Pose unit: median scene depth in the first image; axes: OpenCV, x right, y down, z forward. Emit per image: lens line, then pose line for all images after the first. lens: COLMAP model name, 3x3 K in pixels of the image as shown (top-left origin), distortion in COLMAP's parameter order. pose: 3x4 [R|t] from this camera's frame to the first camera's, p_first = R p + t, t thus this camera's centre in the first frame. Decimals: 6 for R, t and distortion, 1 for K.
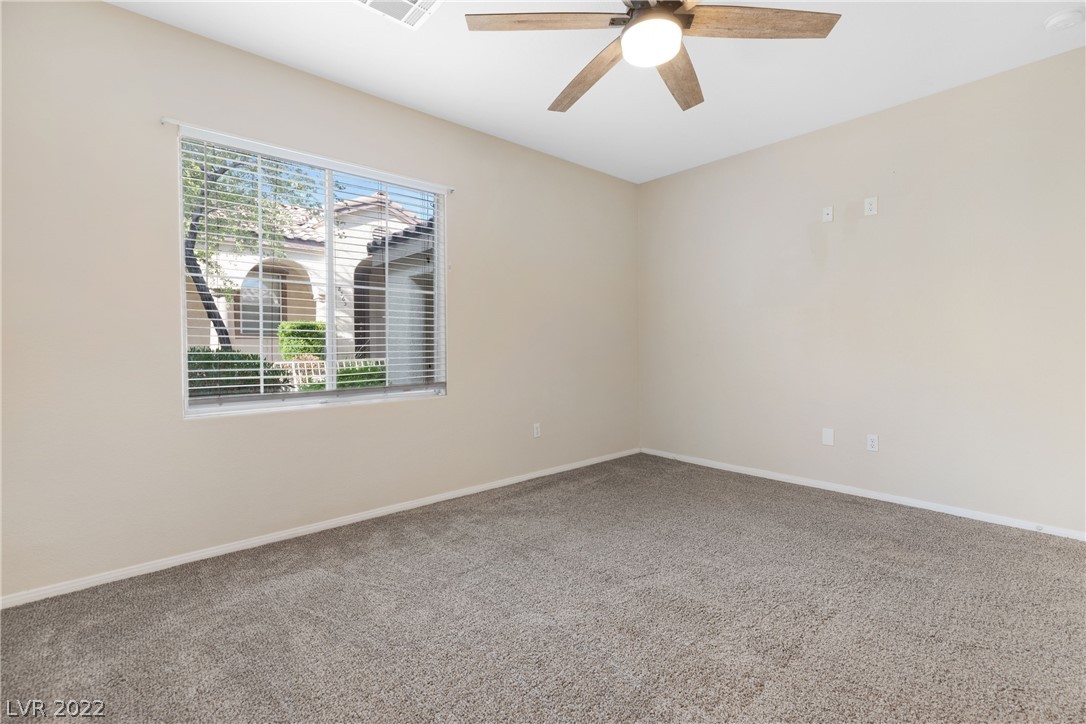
lens RADIAL K [[501.2, 0, 542.7], [0, 501.2, 357.8], [0, 0, 1]] dist [0.006681, 0.001881]
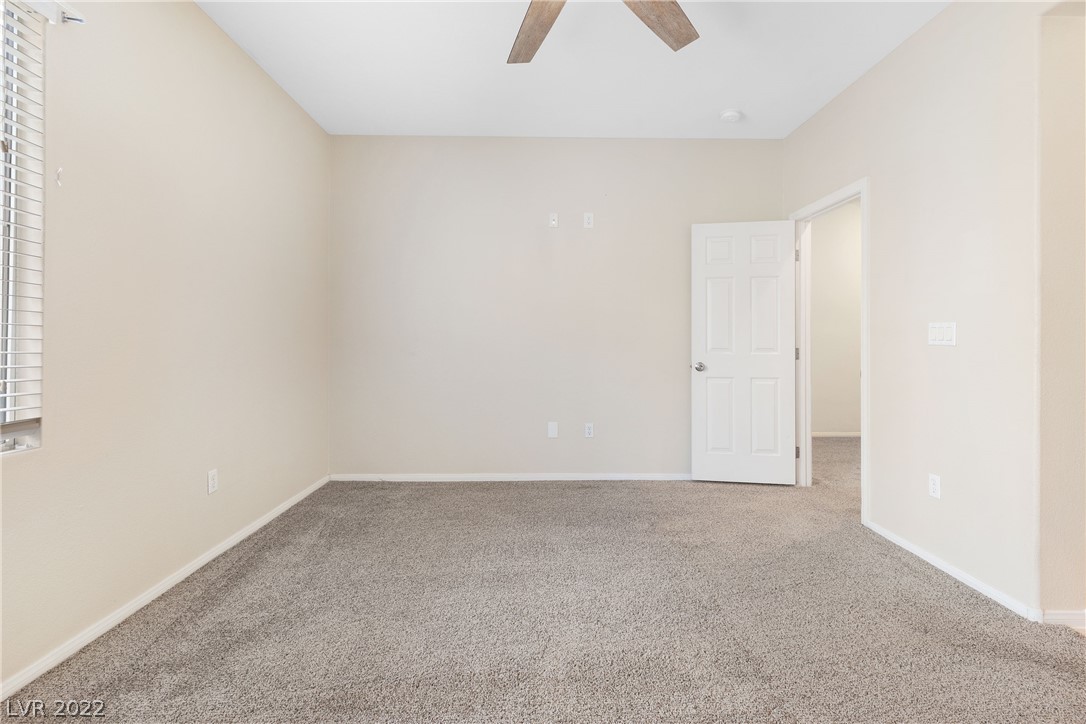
lens RADIAL K [[501.2, 0, 545.1], [0, 501.2, 344.3], [0, 0, 1]] dist [0.006681, 0.001881]
pose [[0.638783, 0.002611, 0.769383, -0.271229], [0.013475, 0.999803, -0.014581, -0.008083], [-0.769269, 0.019682, 0.638622, 0.359713]]
